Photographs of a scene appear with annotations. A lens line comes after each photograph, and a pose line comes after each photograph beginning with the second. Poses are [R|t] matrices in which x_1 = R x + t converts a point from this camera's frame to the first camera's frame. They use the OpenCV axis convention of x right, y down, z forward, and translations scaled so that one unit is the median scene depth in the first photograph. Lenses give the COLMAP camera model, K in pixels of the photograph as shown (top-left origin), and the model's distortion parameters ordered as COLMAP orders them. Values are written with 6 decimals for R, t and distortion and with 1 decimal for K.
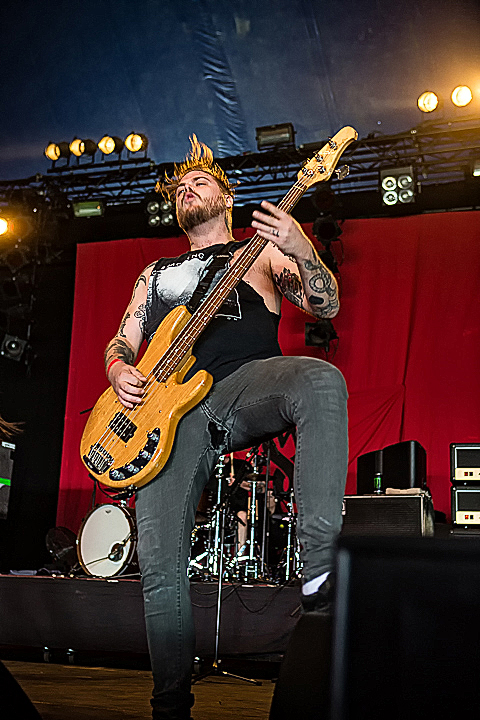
lens RADIAL K [[885.5, 0, 262.6], [0, 885.5, 358.6], [0, 0, 1]] dist [-0.017191, -0.004931]
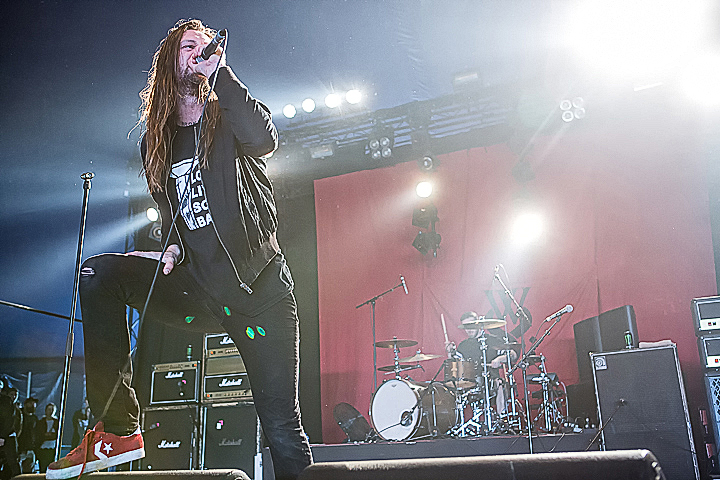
lens RADIAL K [[659.0, 0, 378.9], [0, 659.0, 248.2], [0, 0, 1]] dist [-0.052429, 0.008669]
pose [[0.994528, -0.094550, -0.044445, -0.088218], [0.092904, 0.994959, -0.037753, 0.012418], [0.047791, 0.033418, 0.998298, 0.065139]]
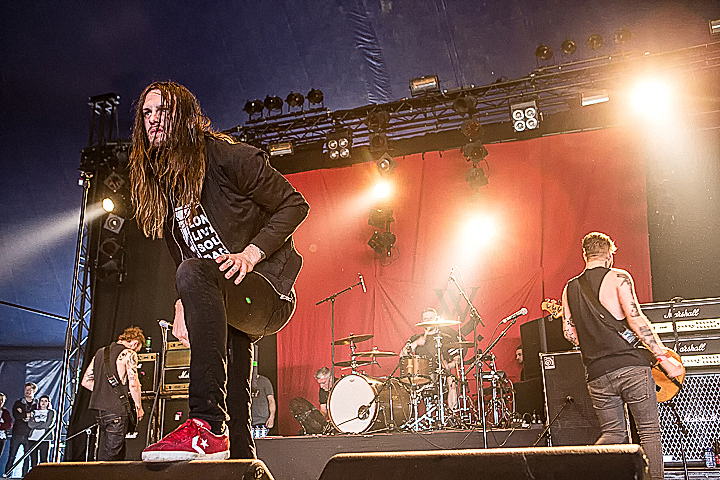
lens RADIAL K [[653.6, 0, 371.5], [0, 653.6, 241.6], [0, 0, 1]] dist [-0.077401, 0.094859]
pose [[0.997444, -0.064495, 0.030751, -0.104390], [0.065504, 0.997306, -0.033028, 0.006123], [-0.028538, 0.034958, 0.998981, 0.047272]]
